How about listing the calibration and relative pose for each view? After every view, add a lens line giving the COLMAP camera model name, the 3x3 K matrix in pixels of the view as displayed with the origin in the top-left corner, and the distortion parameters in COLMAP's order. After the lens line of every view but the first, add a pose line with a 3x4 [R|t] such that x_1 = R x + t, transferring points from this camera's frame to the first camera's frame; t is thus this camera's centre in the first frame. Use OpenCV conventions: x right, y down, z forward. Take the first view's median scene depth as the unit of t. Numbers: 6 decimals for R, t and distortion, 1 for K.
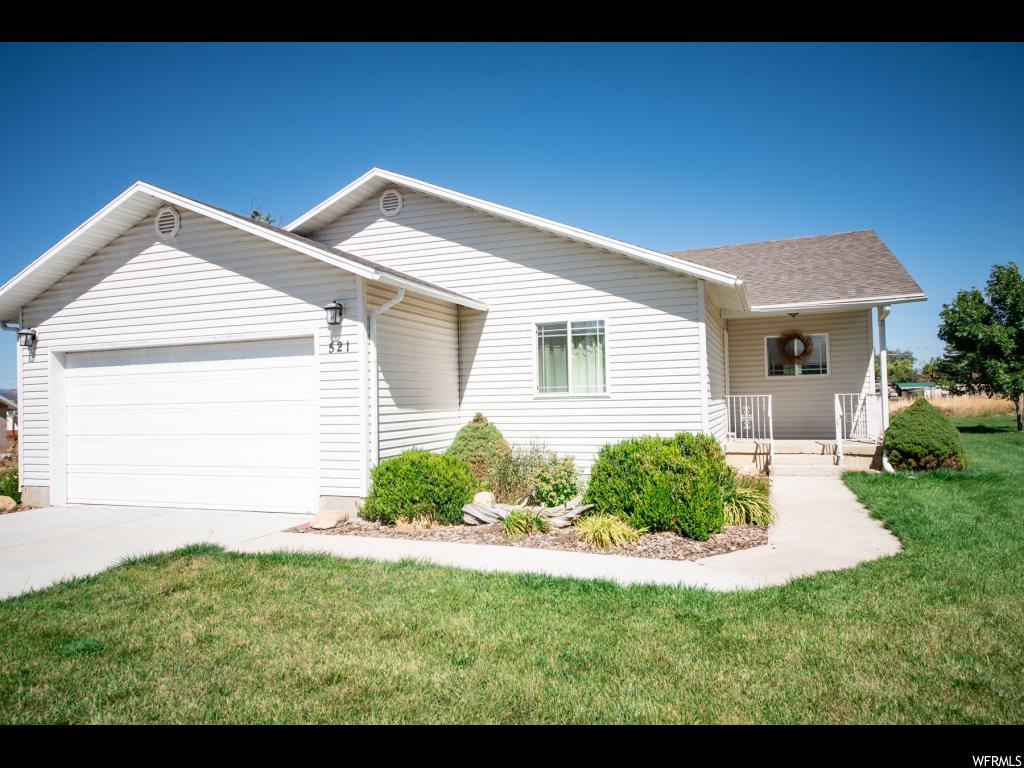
lens RADIAL K [[668.1, 0, 512.0], [0, 668.1, 384.0], [0, 0, 1]] dist [0.003697, 0.001669]
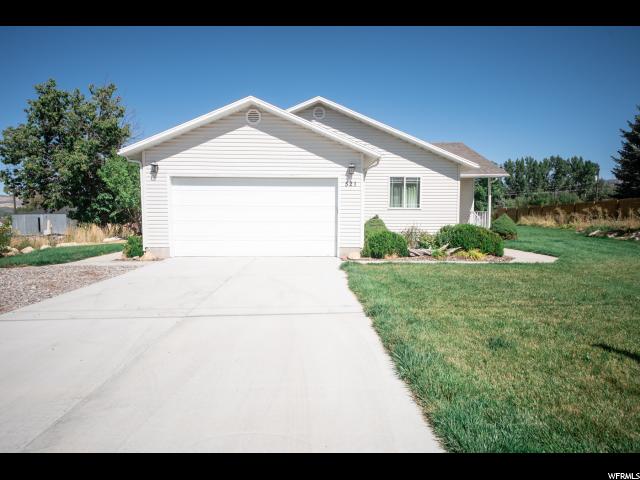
lens RADIAL K [[420.5, 0, 320.0], [0, 420.5, 240.0], [0, 0, 1]] dist [0.000973, 0.000103]
pose [[0.920955, 0.004130, 0.389647, -0.792329], [-0.035187, 0.996740, 0.072602, 0.031611], [-0.388077, -0.080574, 0.918098, -0.271043]]
